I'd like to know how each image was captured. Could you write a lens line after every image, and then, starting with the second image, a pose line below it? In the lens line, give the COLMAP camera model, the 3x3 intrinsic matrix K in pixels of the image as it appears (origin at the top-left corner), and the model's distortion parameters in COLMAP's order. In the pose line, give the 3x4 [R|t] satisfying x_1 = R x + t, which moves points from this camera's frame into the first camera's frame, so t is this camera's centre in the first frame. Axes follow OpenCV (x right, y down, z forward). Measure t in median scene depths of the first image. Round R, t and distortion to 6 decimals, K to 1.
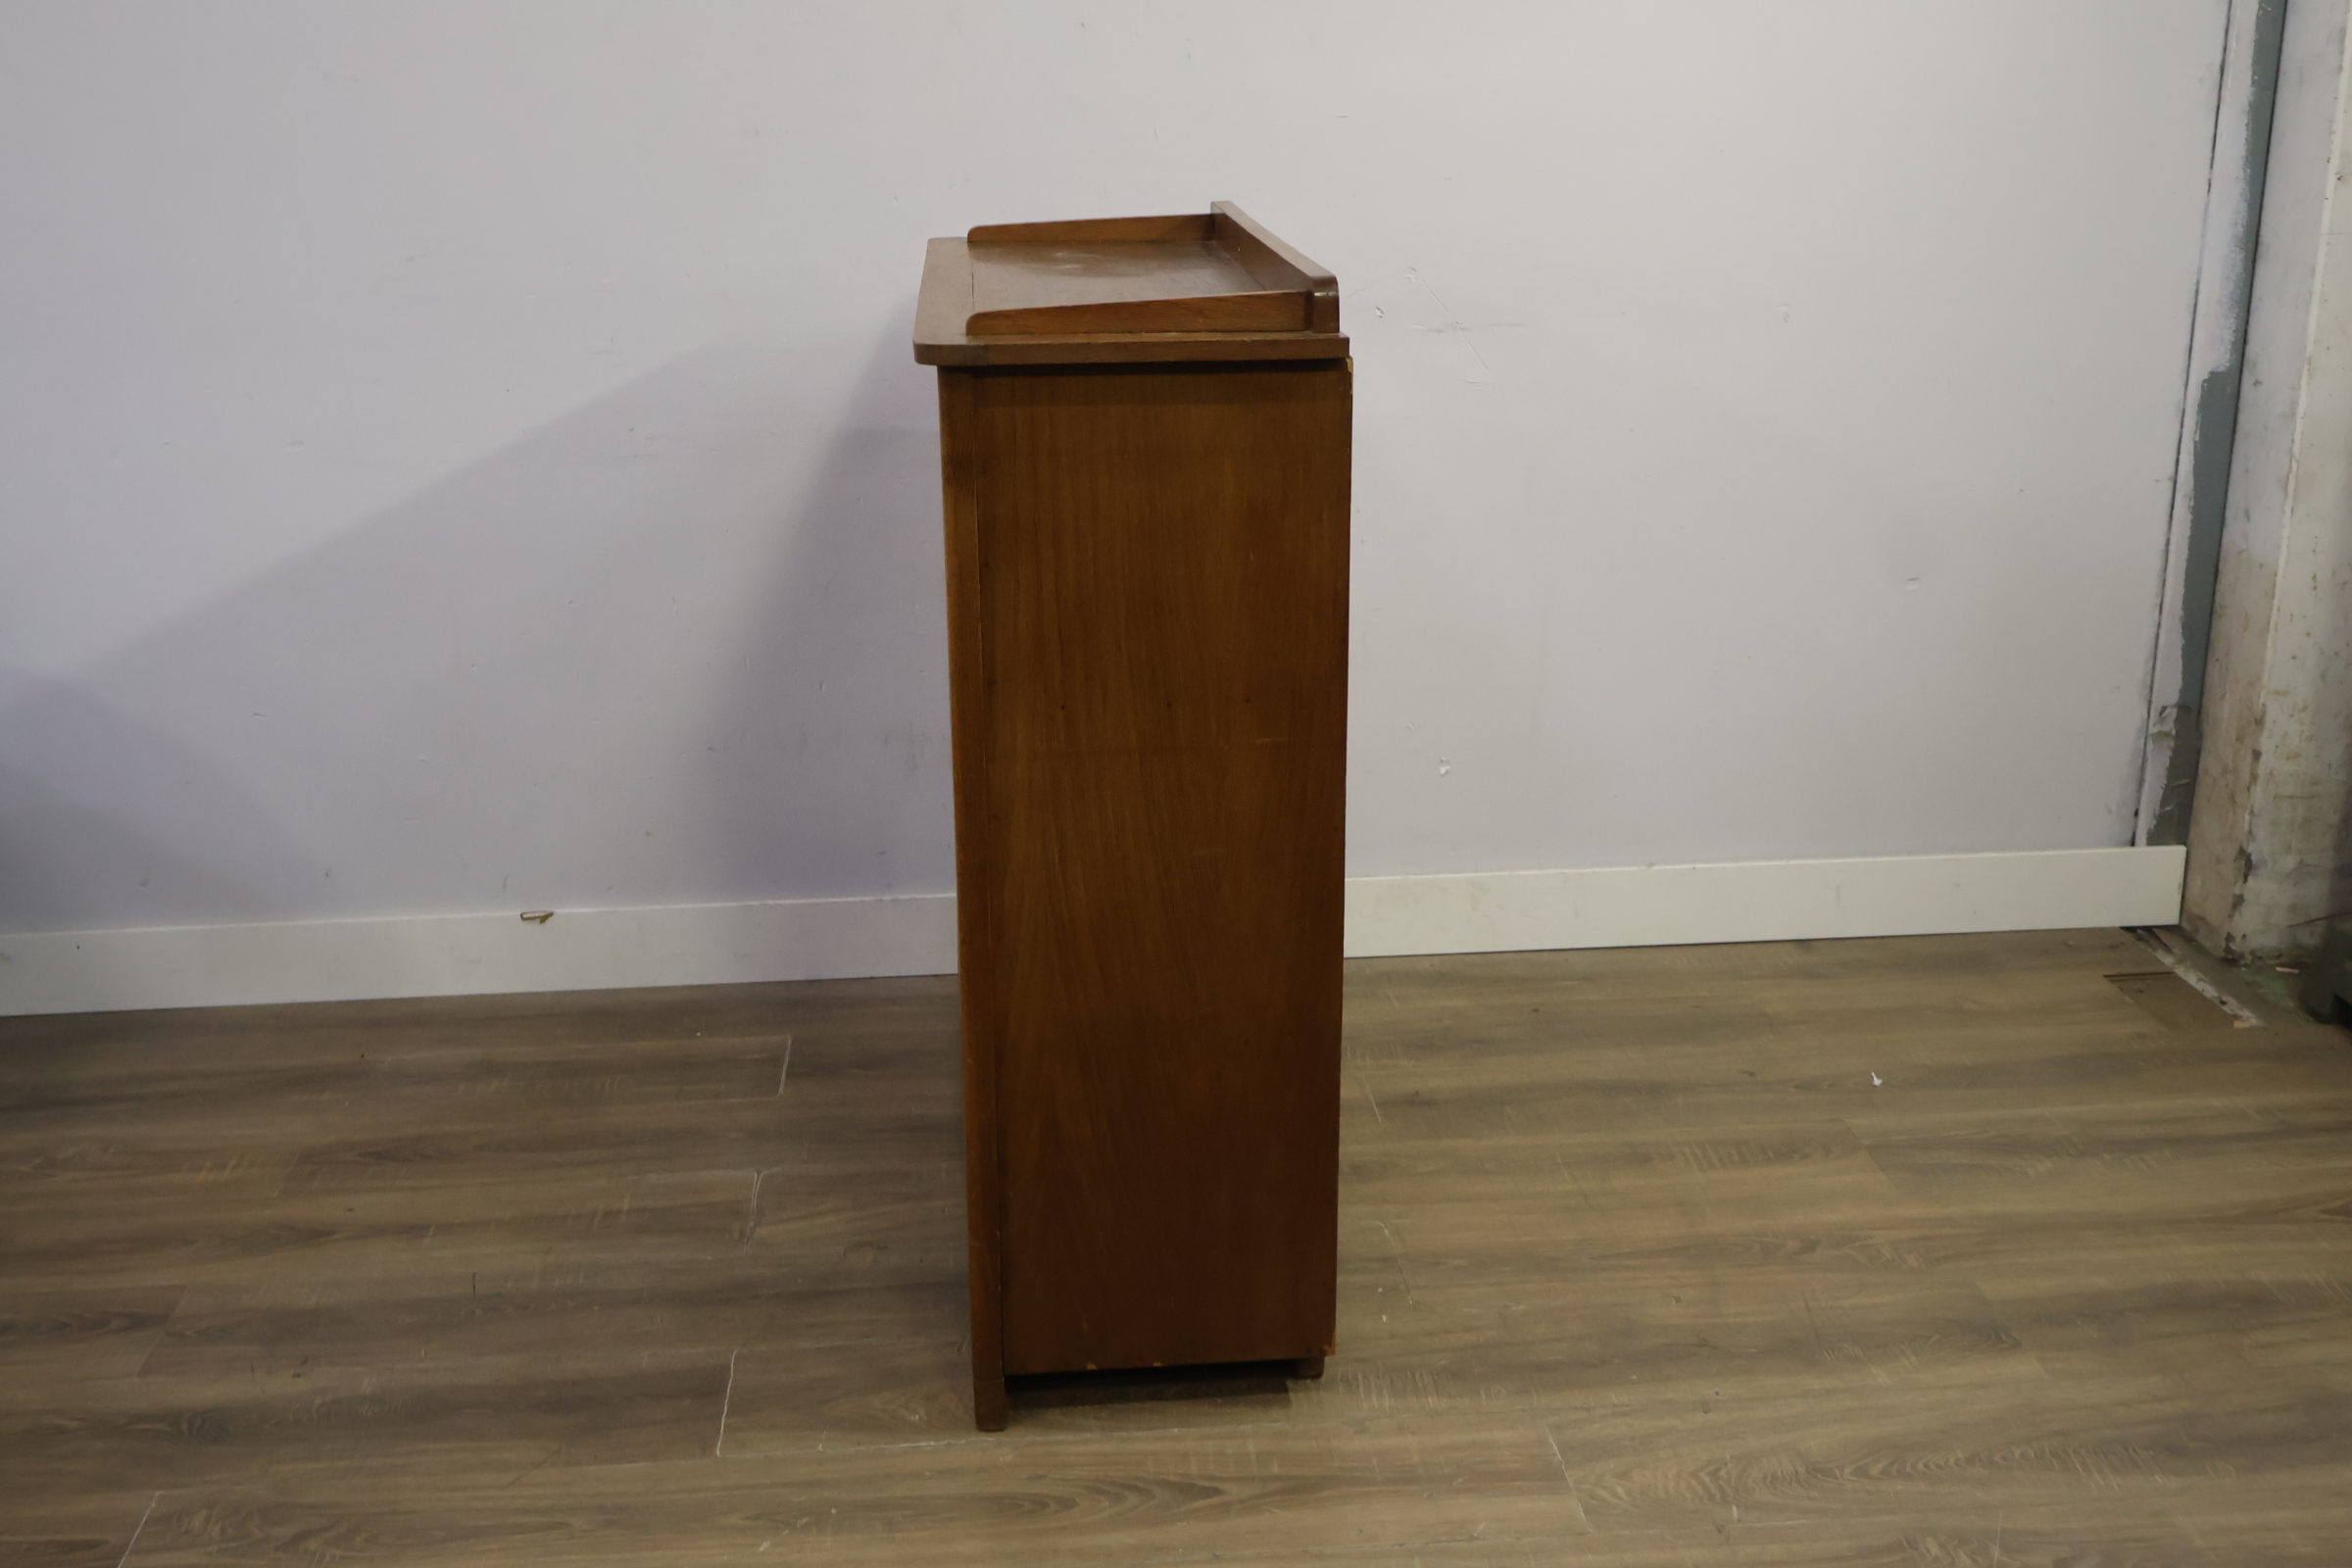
lens RADIAL K [[2576.2, 0, 1169.8], [0, 2576.2, 783.3], [0, 0, 1]] dist [0.003304, -0.005370]
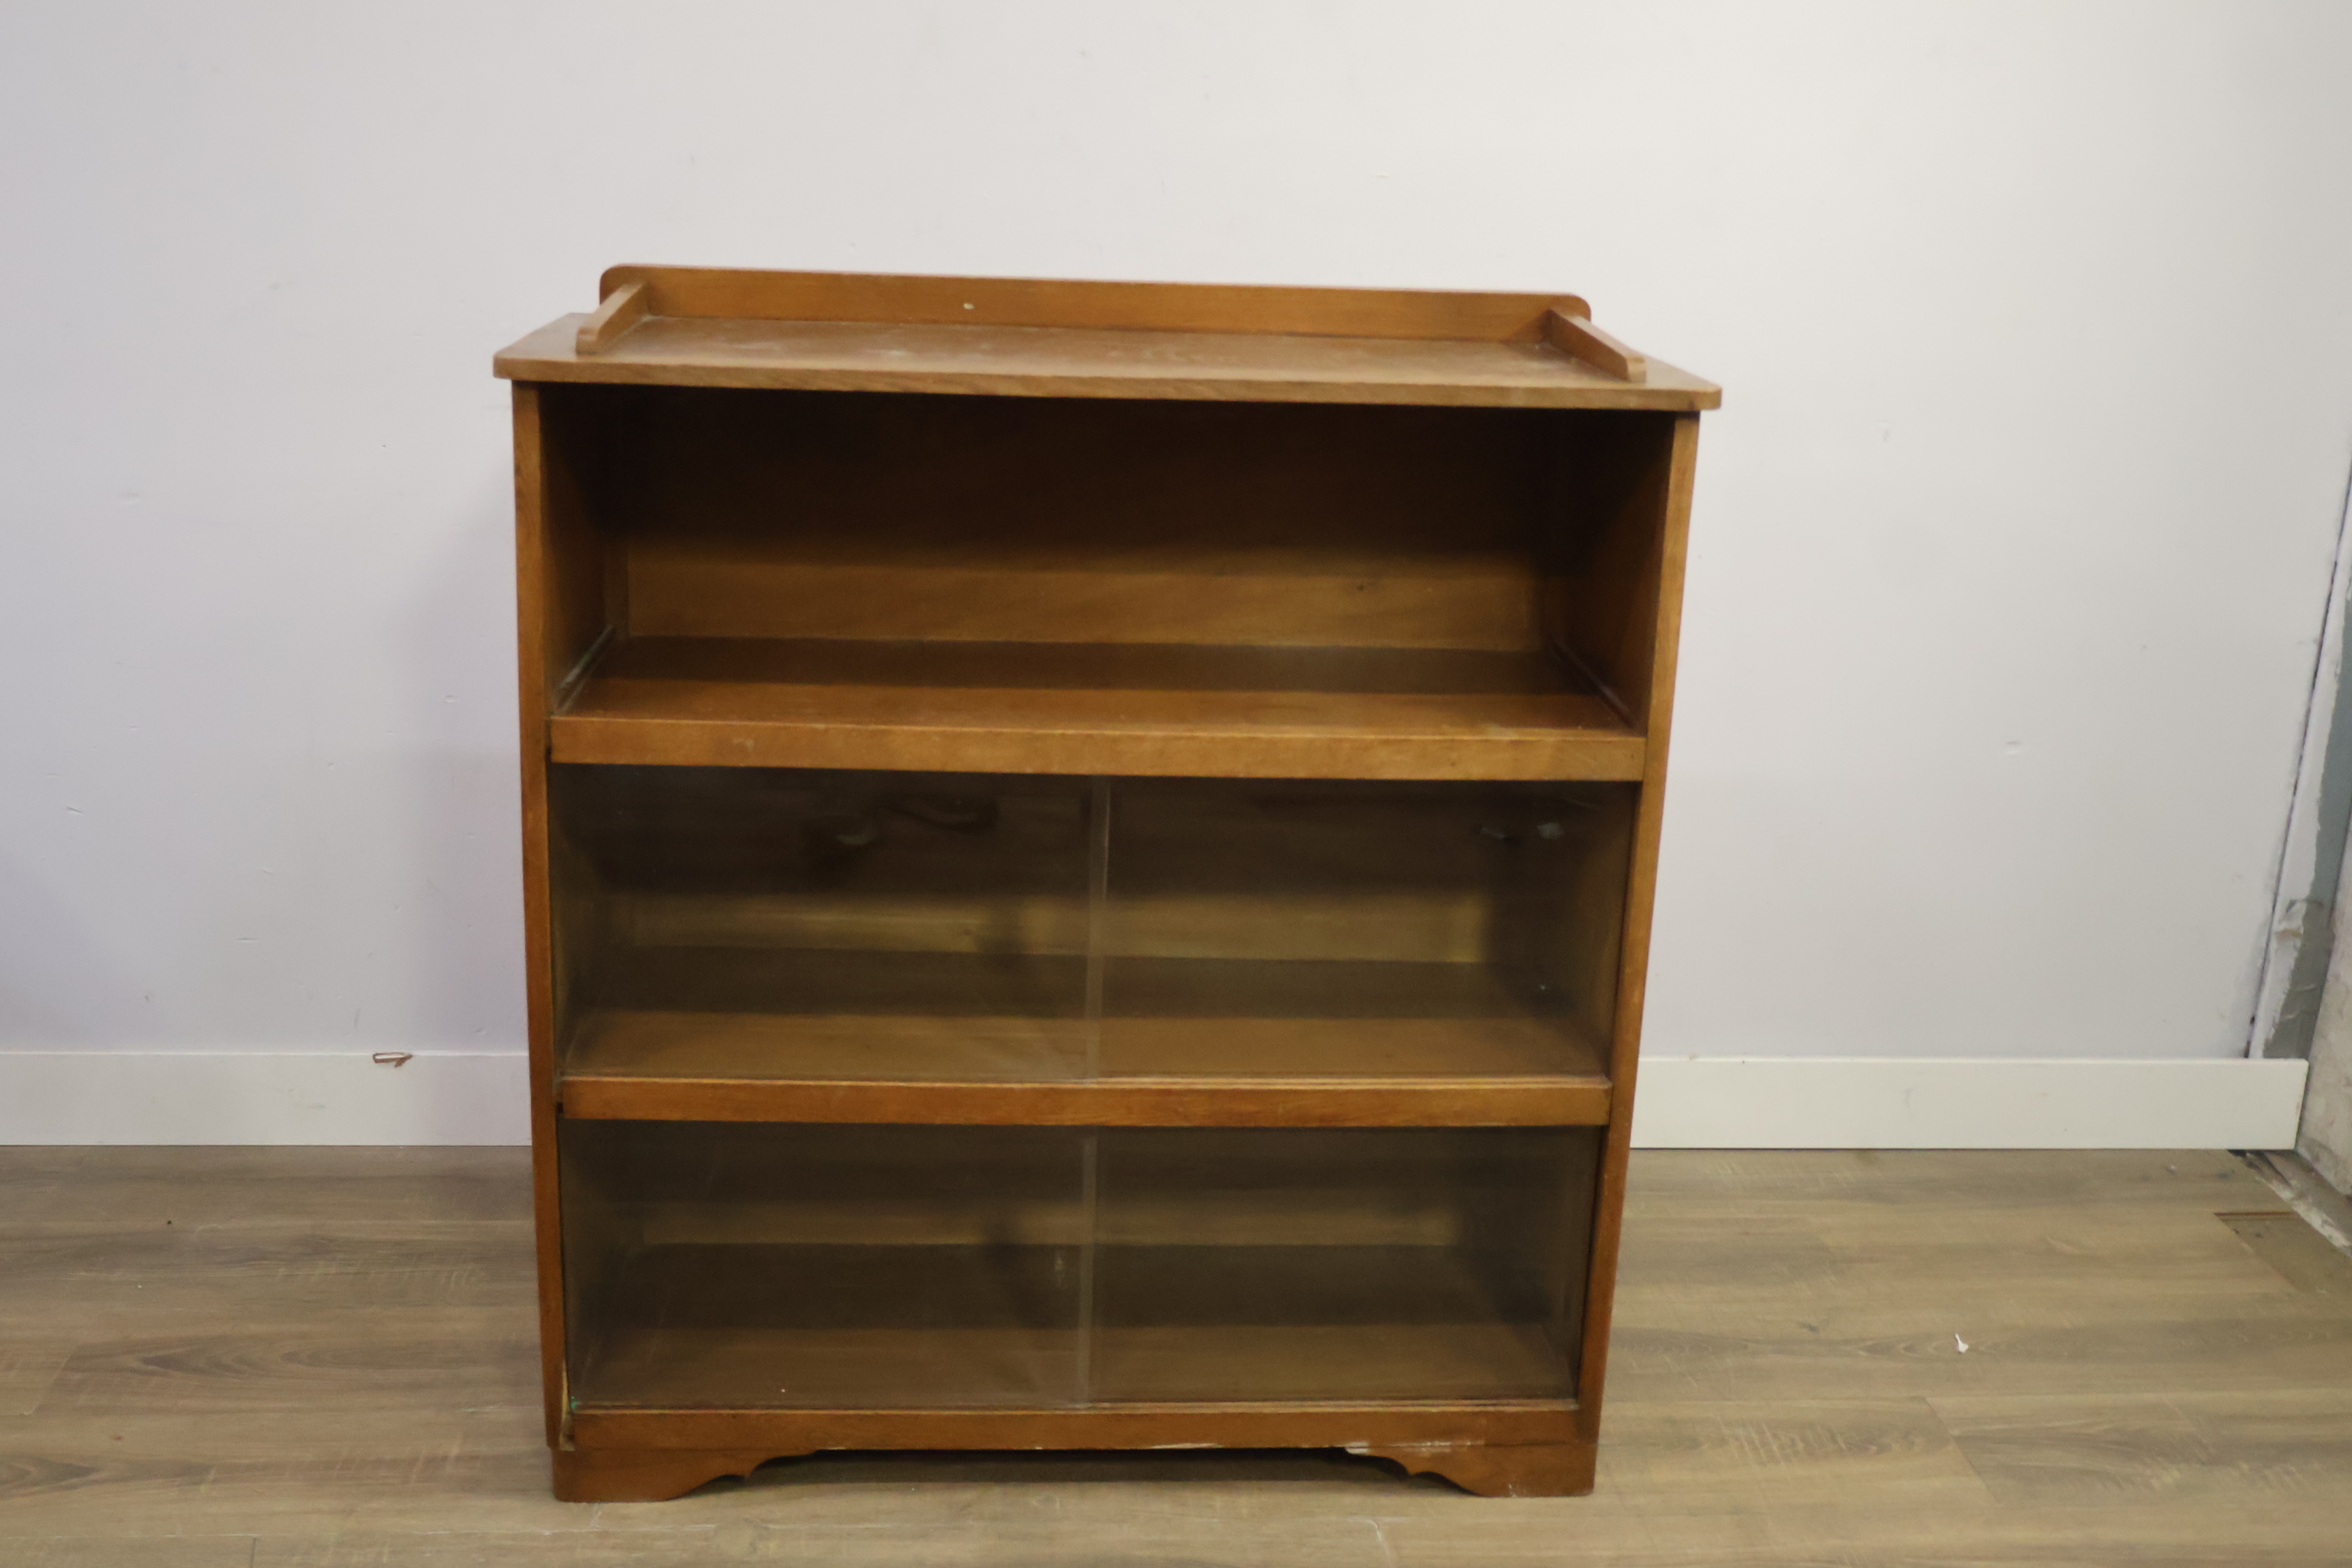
lens RADIAL K [[2532.7, 0, 1171.4], [0, 2532.7, 766.1], [0, 0, 1]] dist [-0.012228, 0.012094]
pose [[0.998744, 0.048714, 0.011692, -0.002871], [-0.048508, 0.998674, -0.017267, -0.049209], [-0.012517, 0.016678, 0.999783, 0.181767]]
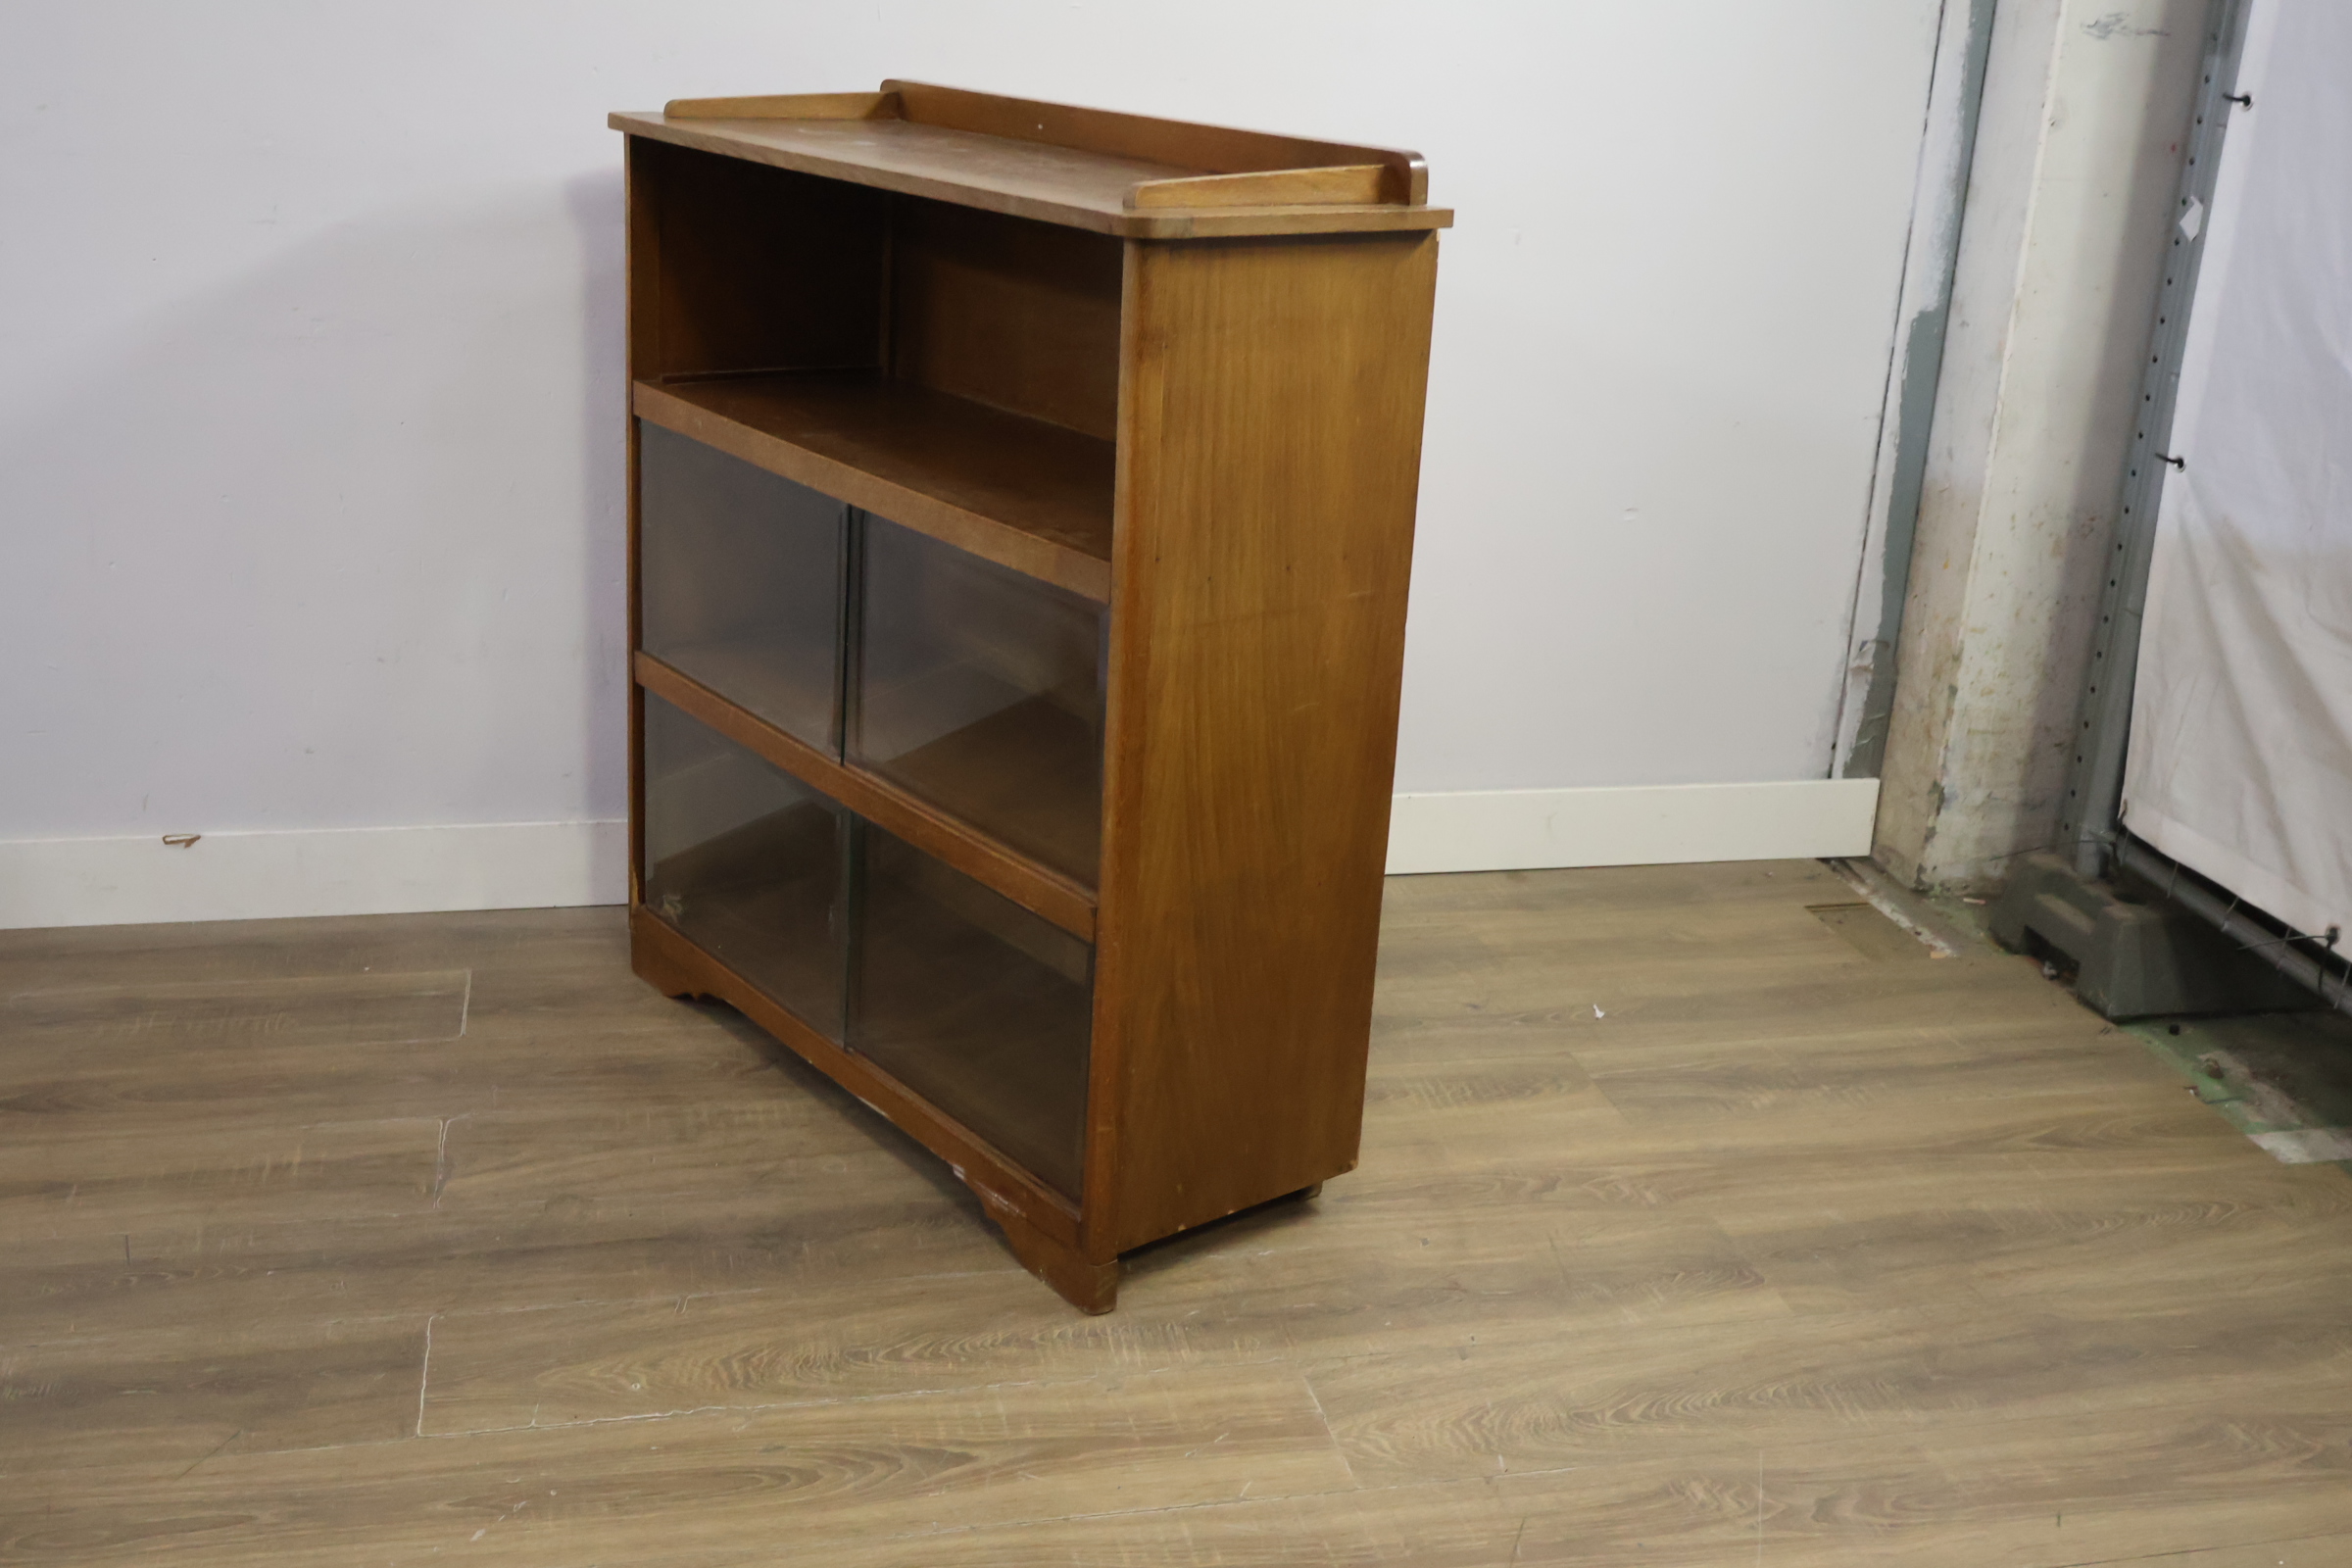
lens RADIAL K [[2560.3, 0, 1194.7], [0, 2560.3, 788.5], [0, 0, 1]] dist [-0.007211, 0.004648]
pose [[0.987054, 0.008479, 0.160162, -0.041164], [-0.014147, 0.999312, 0.034287, -0.003186], [-0.159762, -0.036109, 0.986495, 0.054263]]
